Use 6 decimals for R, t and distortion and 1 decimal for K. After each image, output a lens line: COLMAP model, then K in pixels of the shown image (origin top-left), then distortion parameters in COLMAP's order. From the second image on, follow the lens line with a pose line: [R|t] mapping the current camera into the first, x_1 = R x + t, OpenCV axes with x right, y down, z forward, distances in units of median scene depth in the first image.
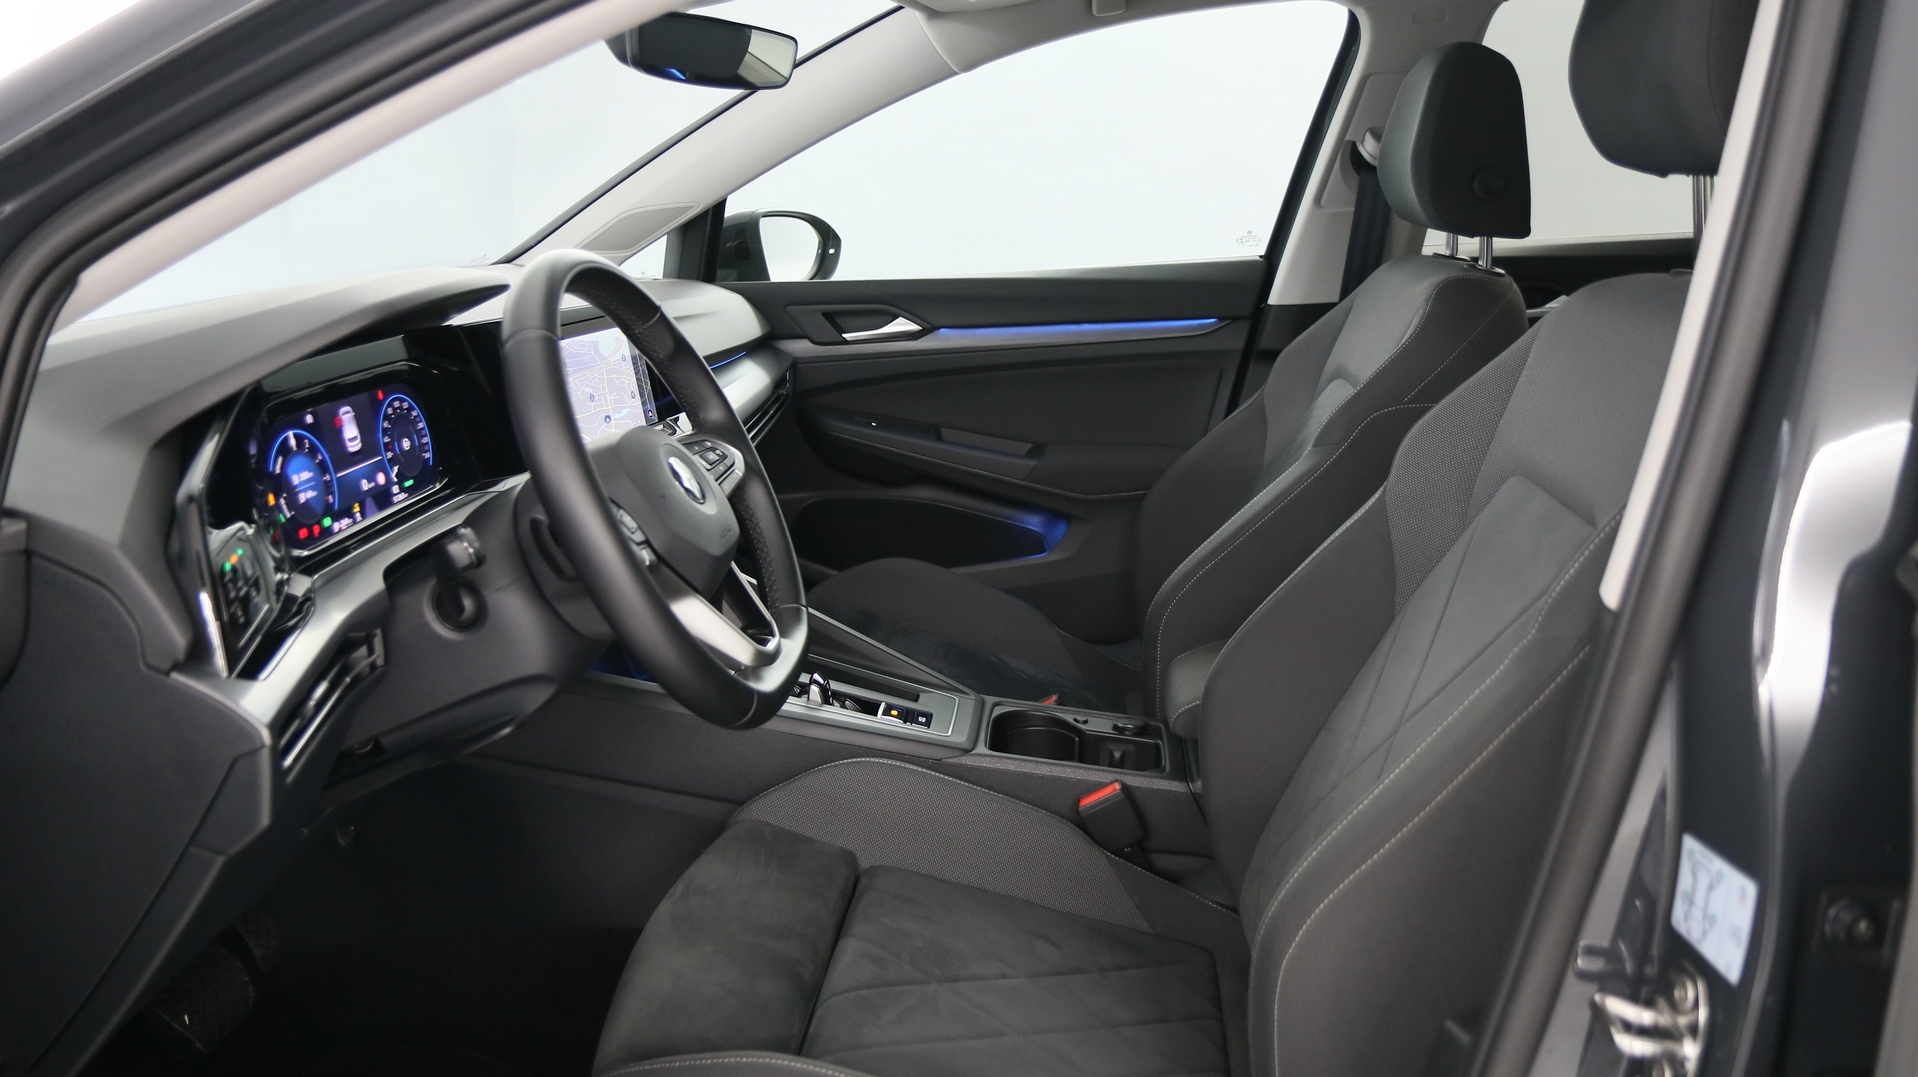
lens RADIAL K [[1472.3, 0, 955.8], [0, 1472.3, 551.4], [0, 0, 1]] dist [-0.009599, -0.004794]
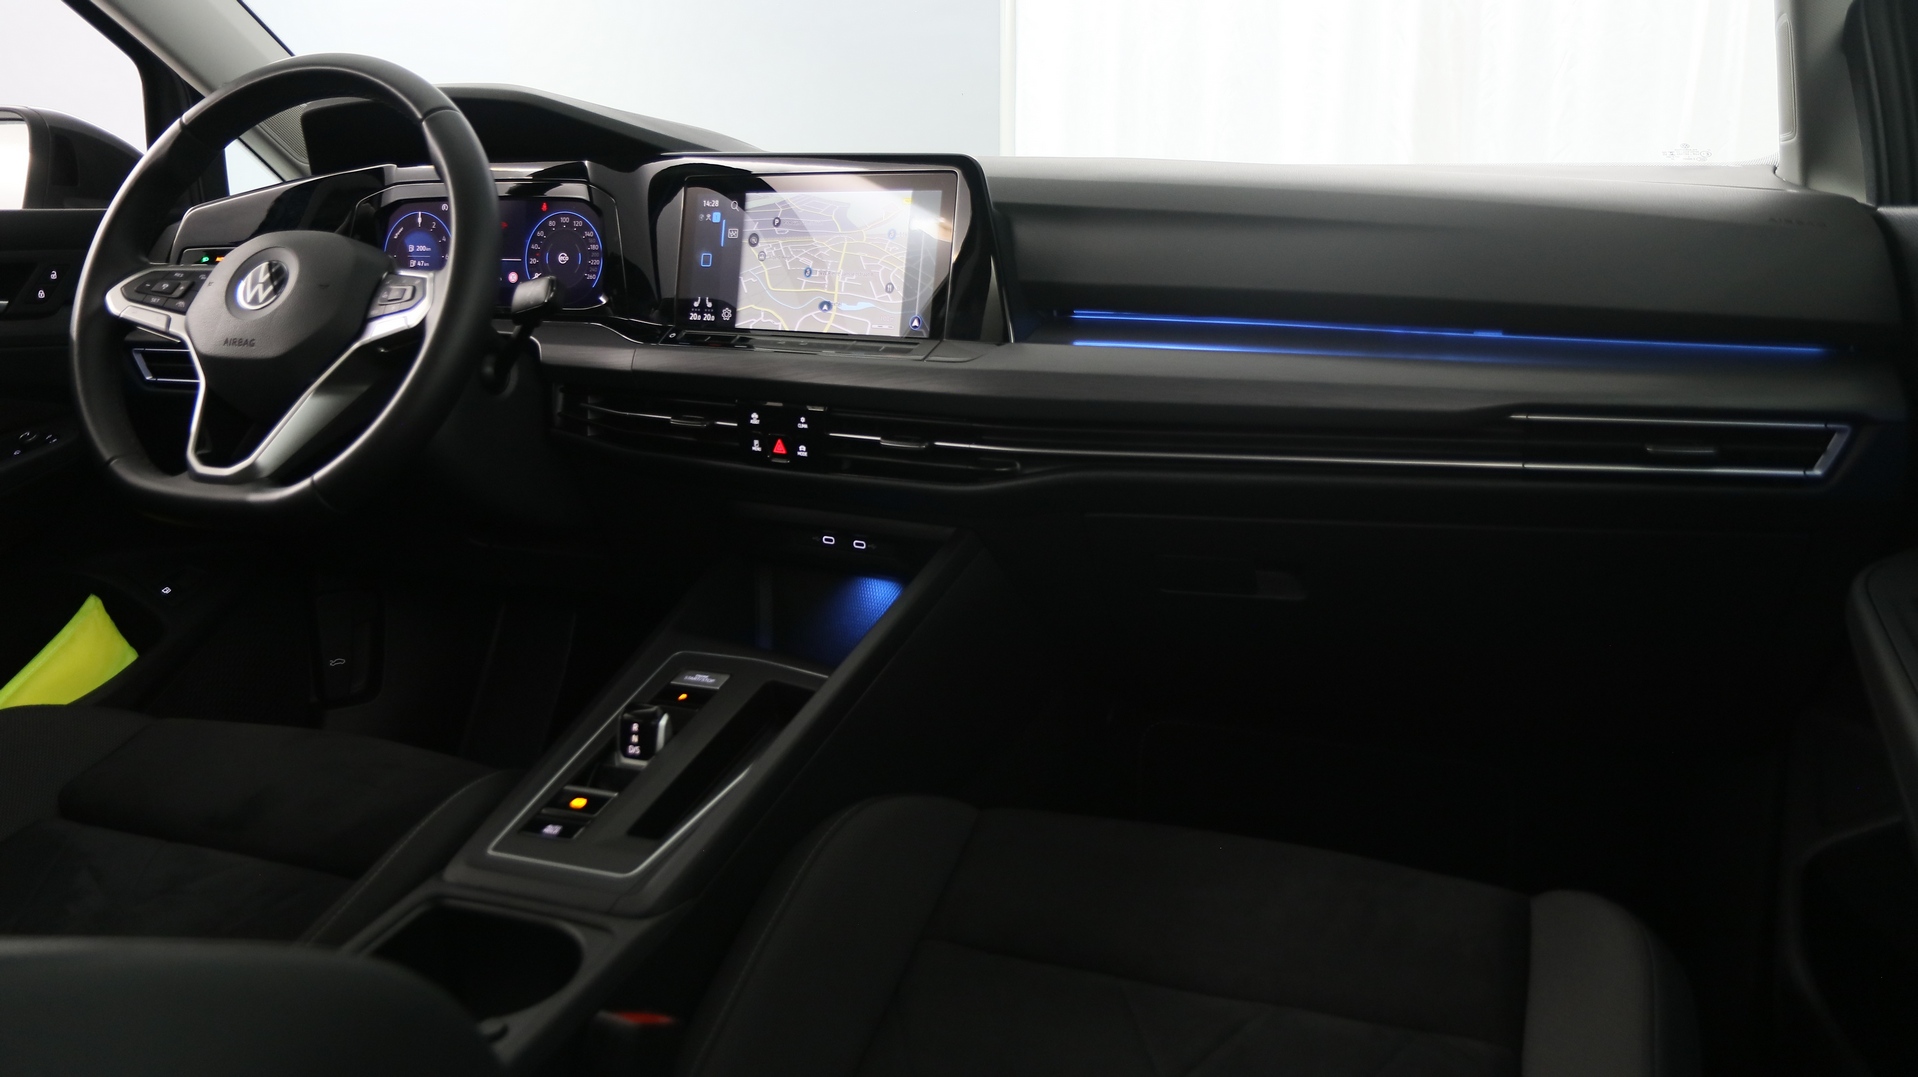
lens RADIAL K [[1472.3, 0, 952.3], [0, 1472.3, 532.2], [0, 0, 1]] dist [-0.009599, -0.004794]
pose [[-0.282213, 0.219737, -0.933848, 0.567691], [-0.245963, 0.924306, 0.291823, -0.261853], [0.927285, 0.312048, -0.206804, 1.498287]]
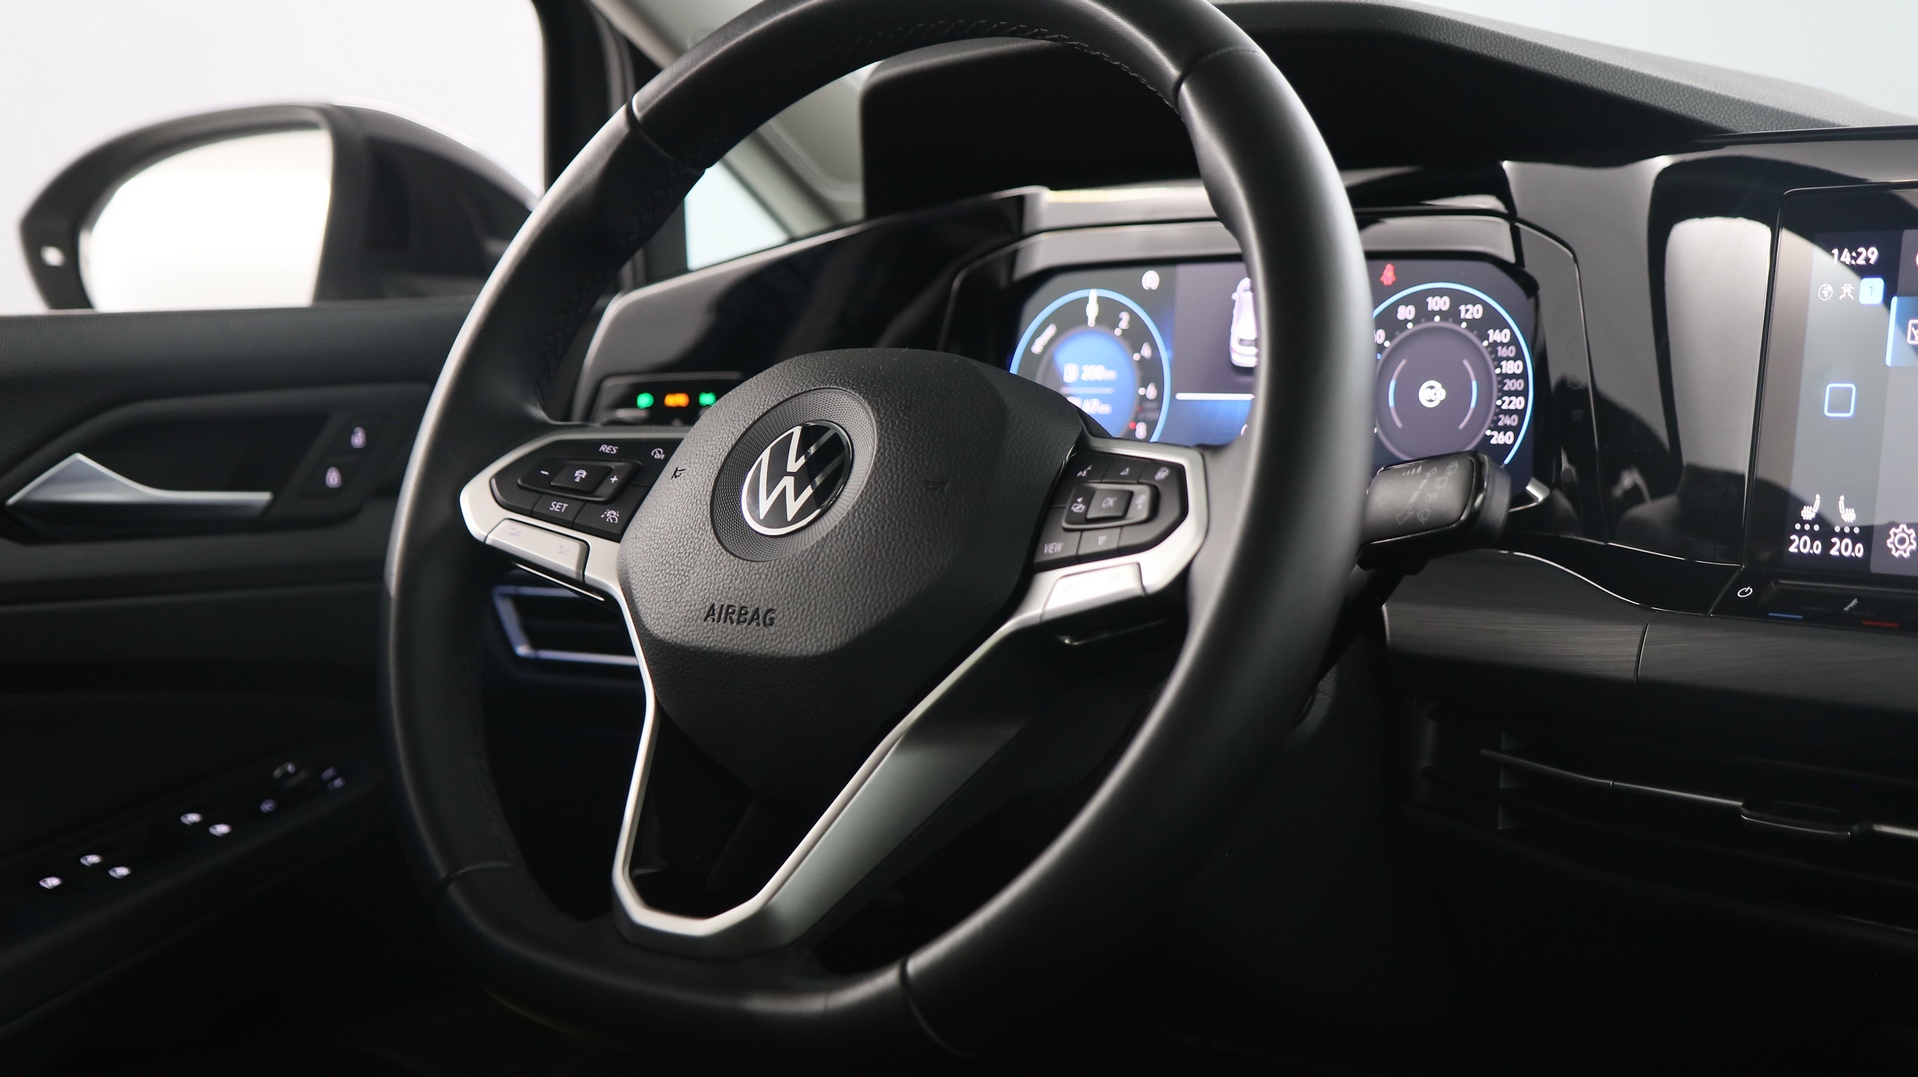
lens RADIAL K [[2639.5, 0, 956.8], [0, 2639.5, 534.4], [0, 0, 1]] dist [0.017518, 0.000000]
pose [[-0.569084, 0.116636, -0.813965, 0.356950], [-0.176921, 0.949337, 0.259728, -0.209327], [0.803020, 0.291815, -0.519617, 1.275529]]
